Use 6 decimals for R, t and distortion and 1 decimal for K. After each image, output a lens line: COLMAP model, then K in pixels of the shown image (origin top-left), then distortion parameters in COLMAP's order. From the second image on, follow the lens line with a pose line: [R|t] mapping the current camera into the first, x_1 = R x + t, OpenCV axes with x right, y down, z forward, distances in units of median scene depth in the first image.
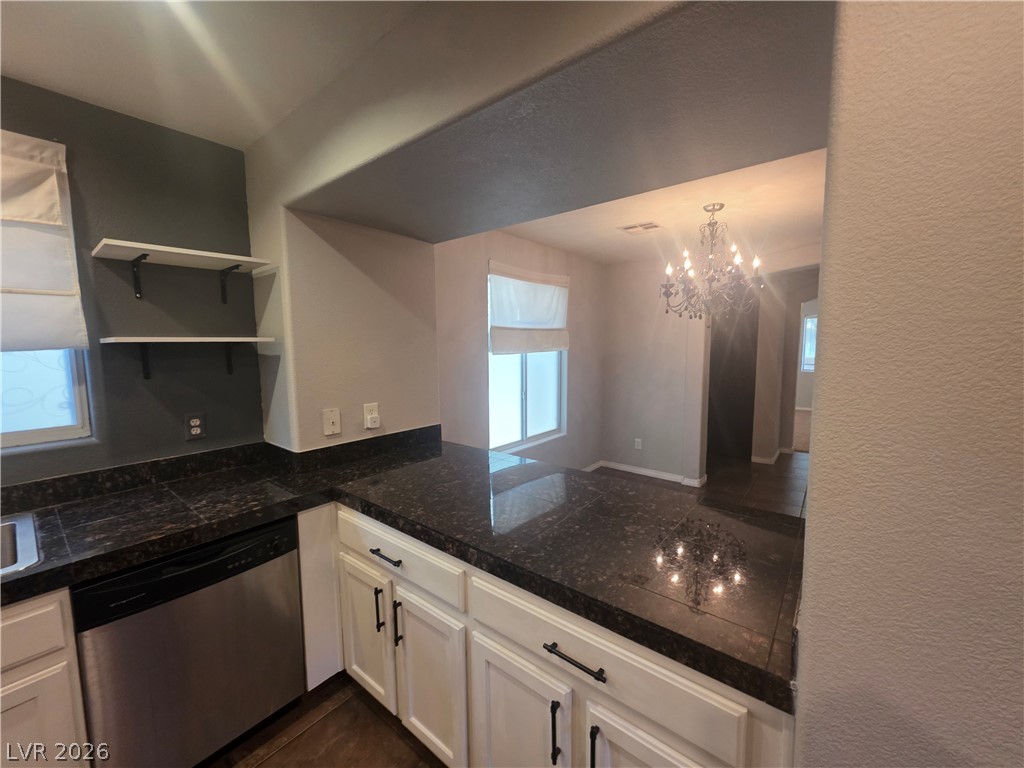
lens RADIAL K [[410.8, 0, 511.7], [0, 410.8, 383.4], [0, 0, 1]] dist [0.002205, 0.000762]
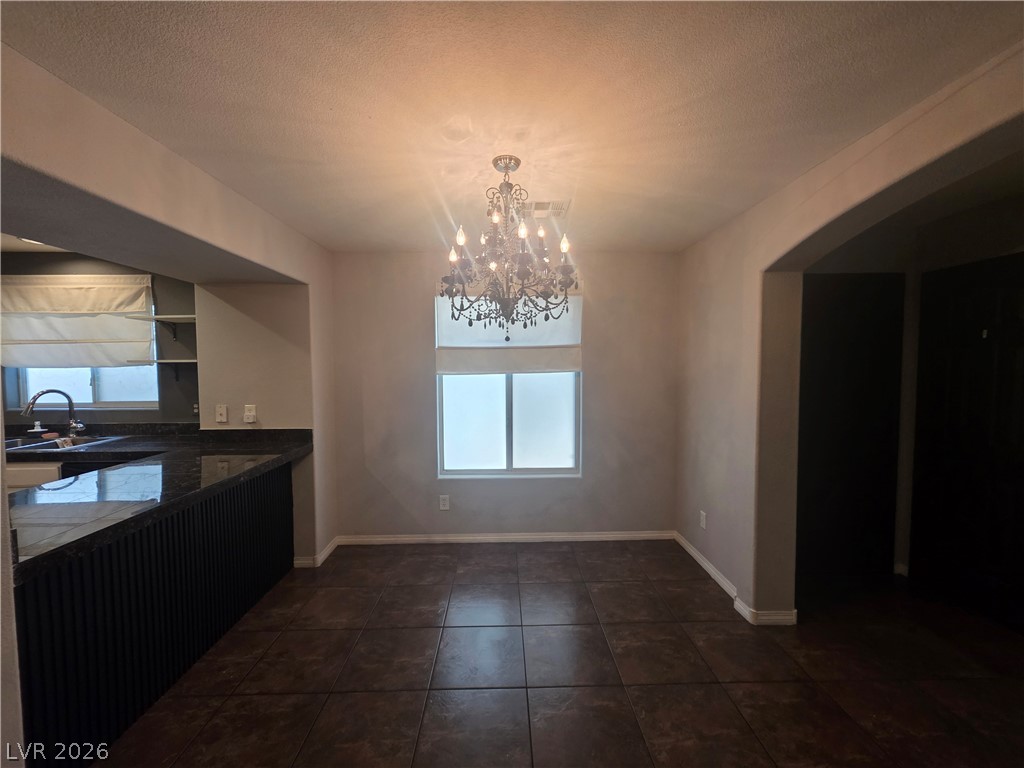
lens RADIAL K [[410.8, 0, 513.9], [0, 410.8, 383.5], [0, 0, 1]] dist [0.002205, 0.000762]
pose [[0.642693, 0.039257, -0.765117, 1.332029], [-0.075201, 0.997096, -0.012009, -0.077216], [0.762424, 0.065255, 0.643779, 0.770231]]
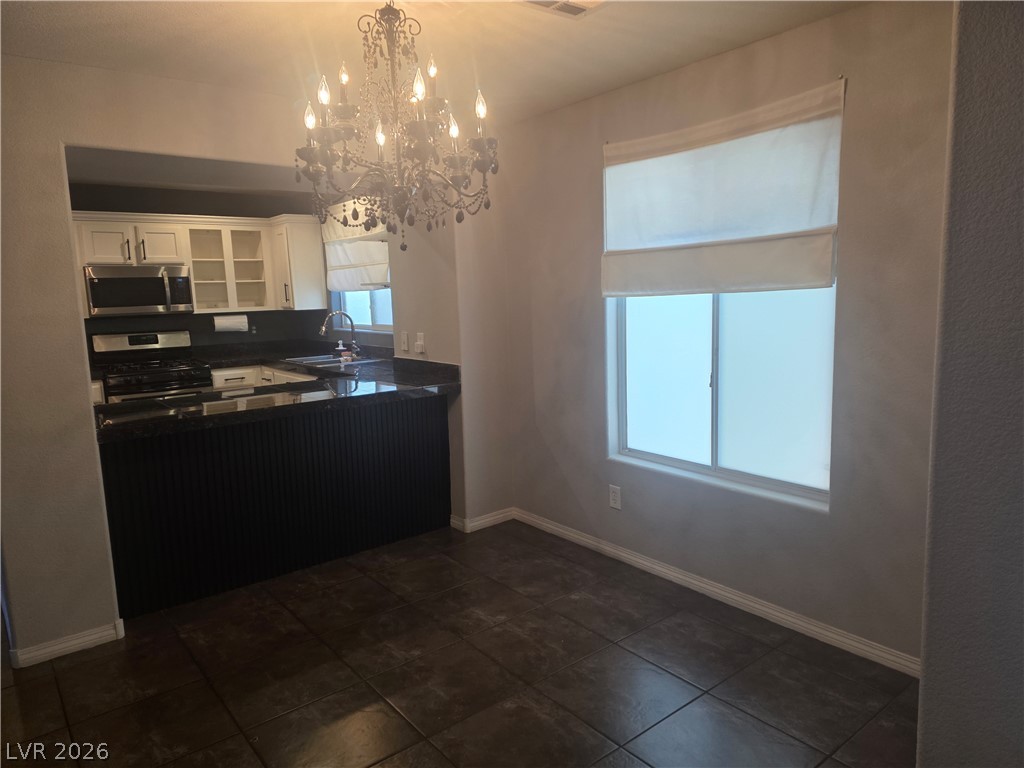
lens RADIAL K [[684.3, 0, 513.4], [0, 684.3, 382.7], [0, 0, 1]] dist [0.063722, -0.049442]
pose [[-0.222385, 0.148669, -0.963557, 1.622328], [-0.061949, 0.984154, 0.166144, -0.165040], [0.972989, 0.096639, -0.209651, 1.720650]]
